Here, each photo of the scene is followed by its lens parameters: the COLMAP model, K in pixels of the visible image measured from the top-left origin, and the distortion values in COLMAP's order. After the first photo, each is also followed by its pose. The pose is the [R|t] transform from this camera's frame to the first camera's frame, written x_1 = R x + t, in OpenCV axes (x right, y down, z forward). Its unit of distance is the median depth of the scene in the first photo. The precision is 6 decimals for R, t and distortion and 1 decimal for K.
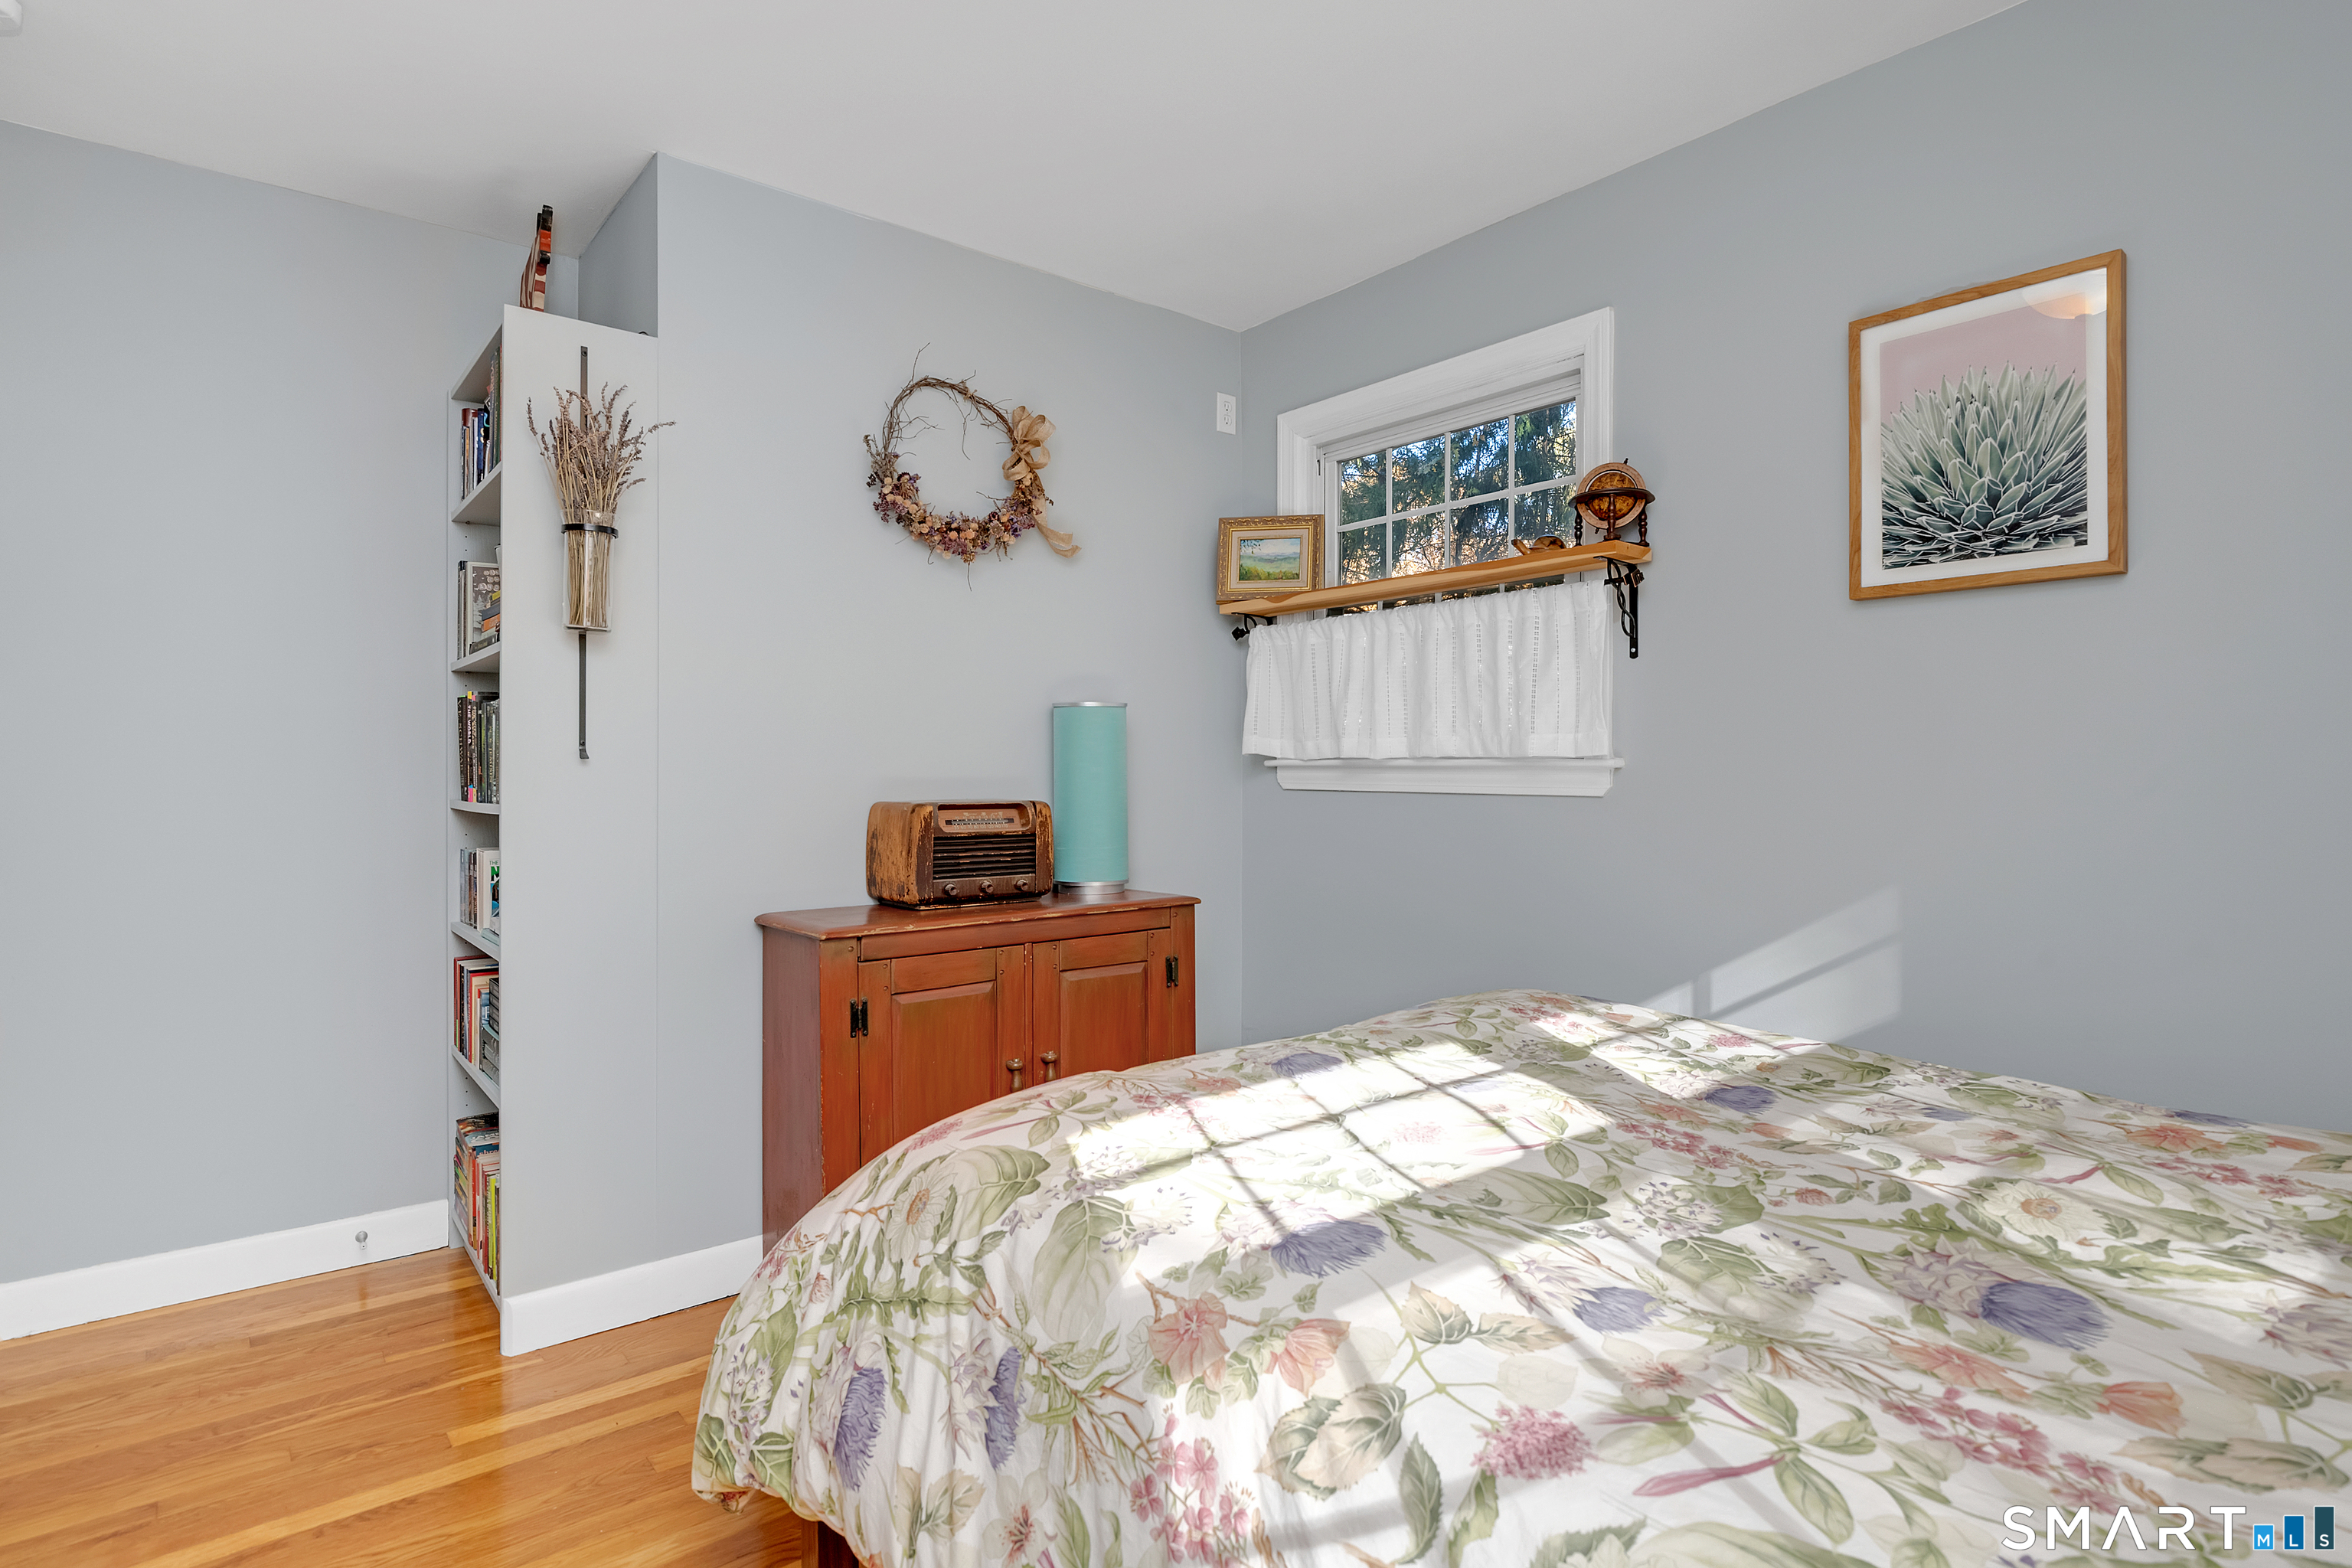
lens RADIAL K [[1200.2, 0, 1186.2], [0, 1200.2, 763.5], [0, 0, 1]] dist [-0.000115, -0.000395]
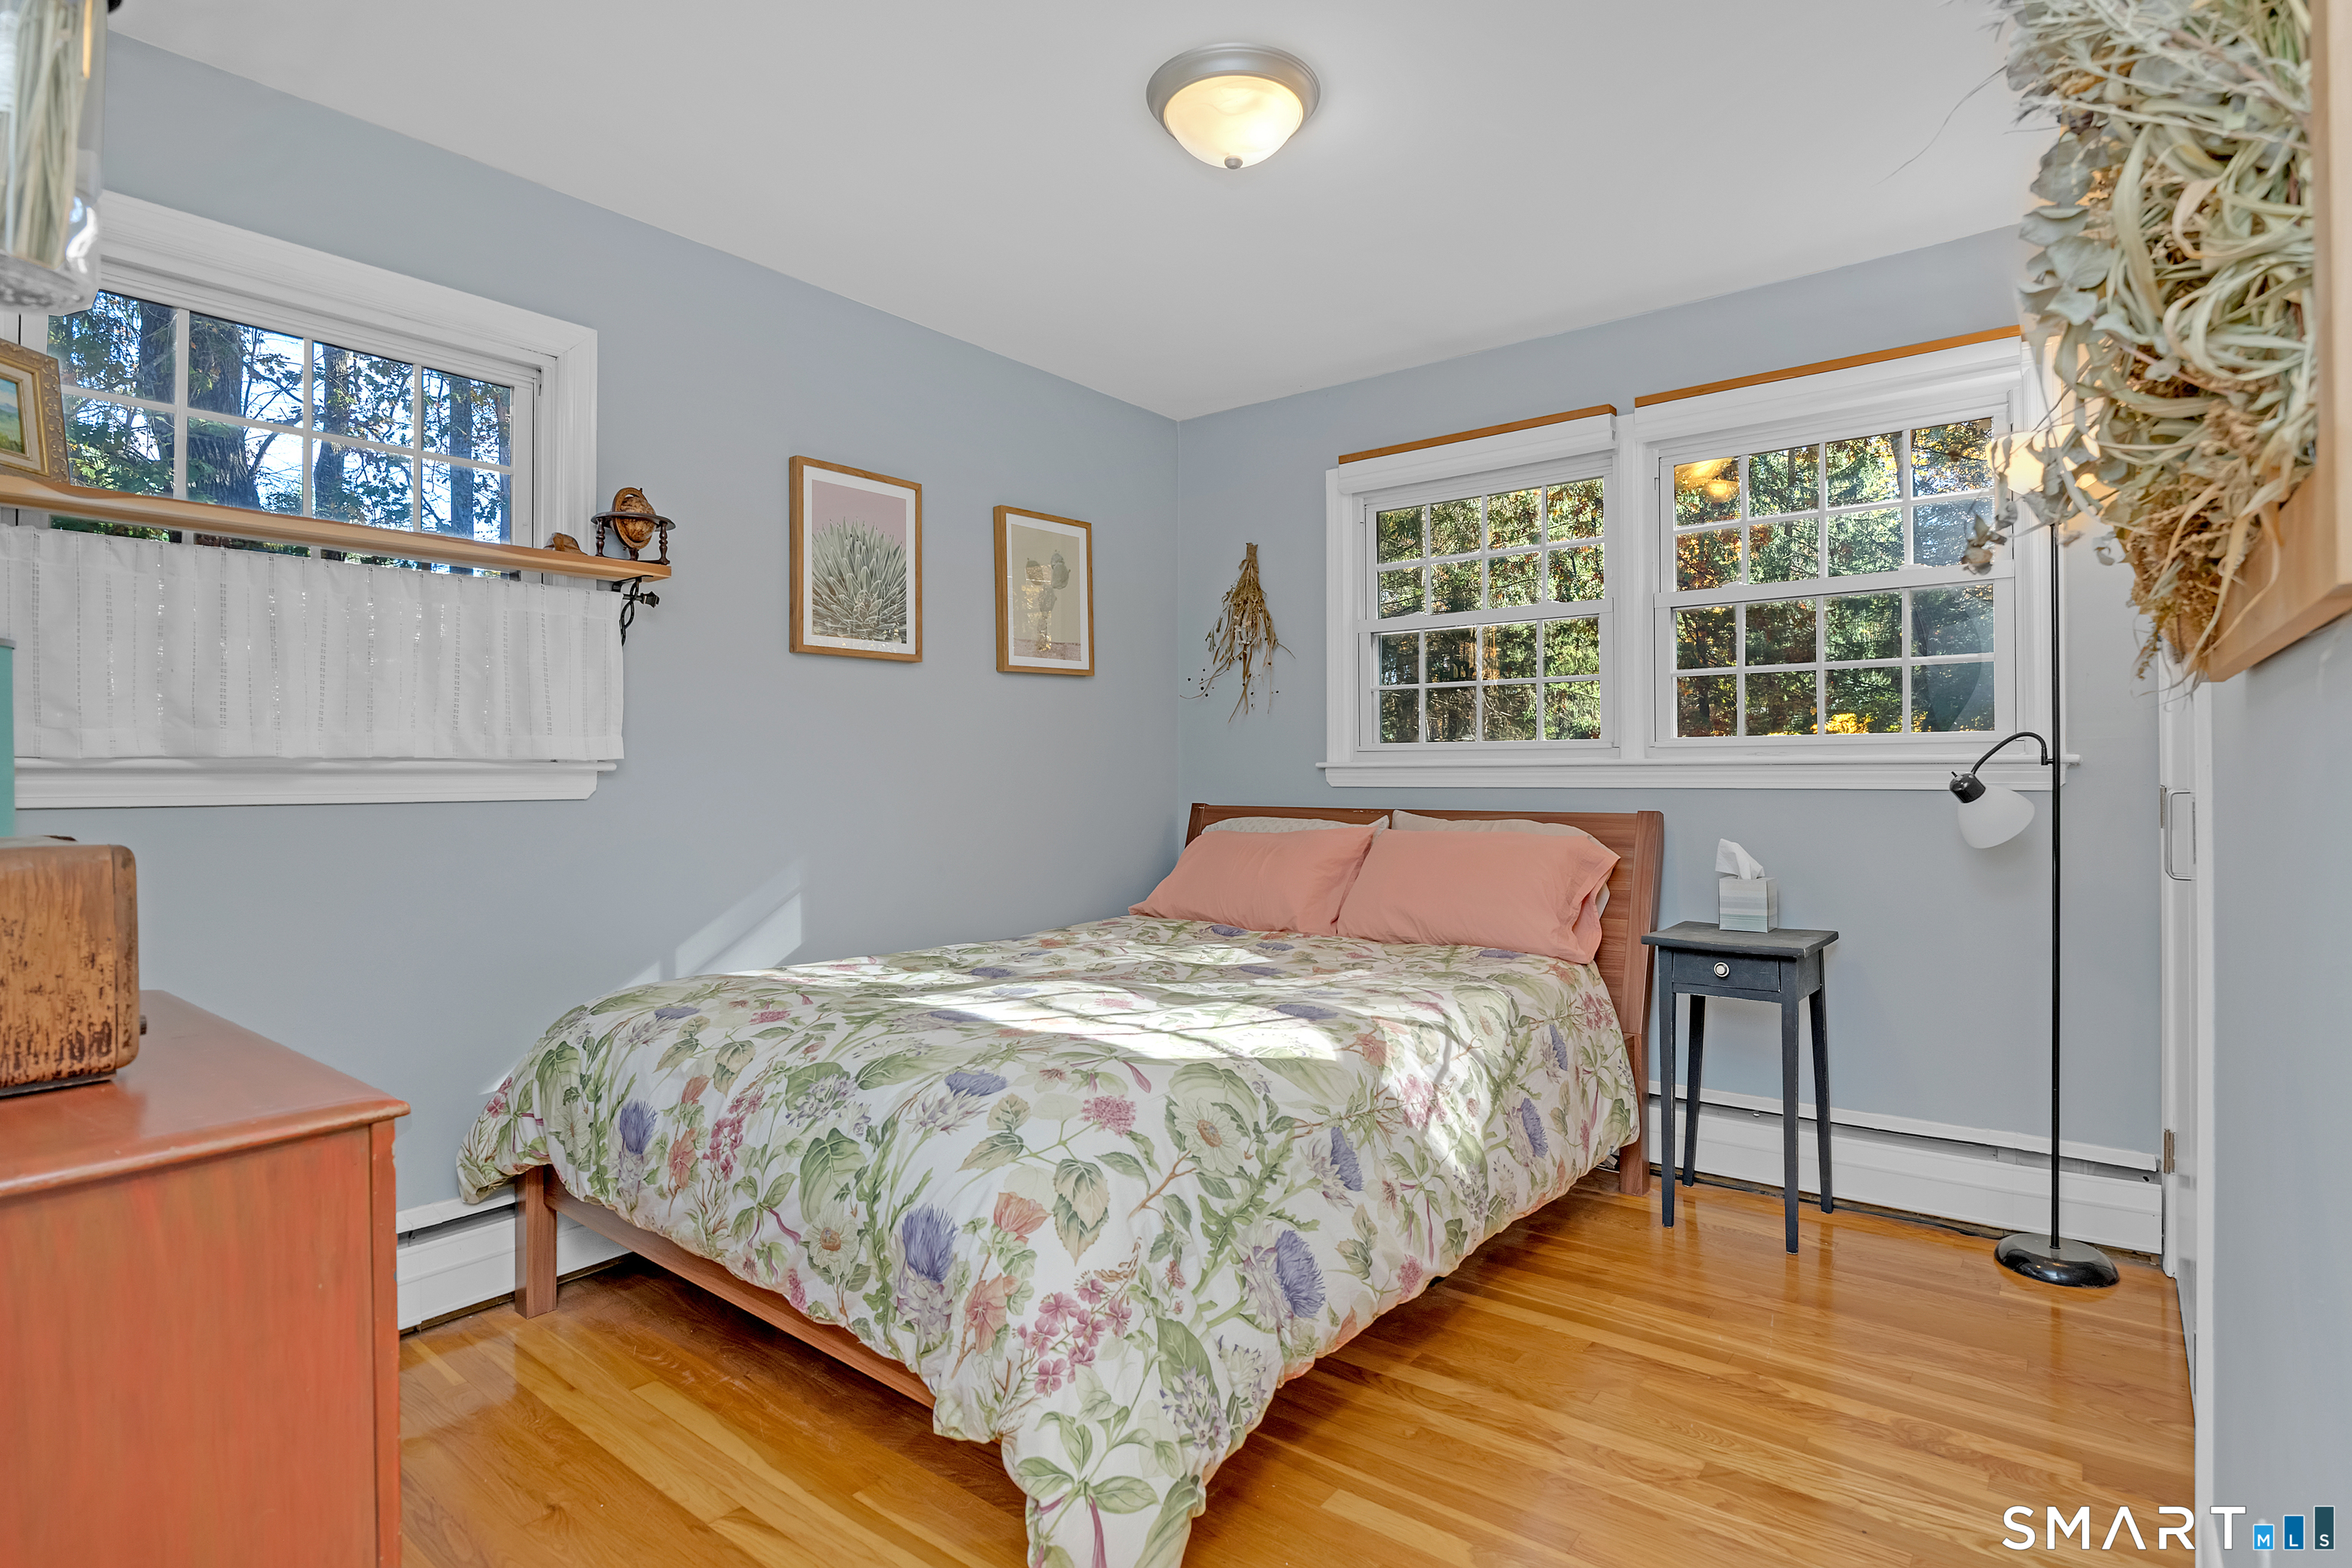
lens RADIAL K [[1200.2, 0, 1184.6], [0, 1200.2, 784.8], [0, 0, 1]] dist [-0.000115, -0.000395]
pose [[-0.221687, -0.009424, 0.975072, -0.984417], [0.002394, 0.999945, 0.010209, 0.008077], [-0.975115, 0.004598, -0.221652, 0.920575]]
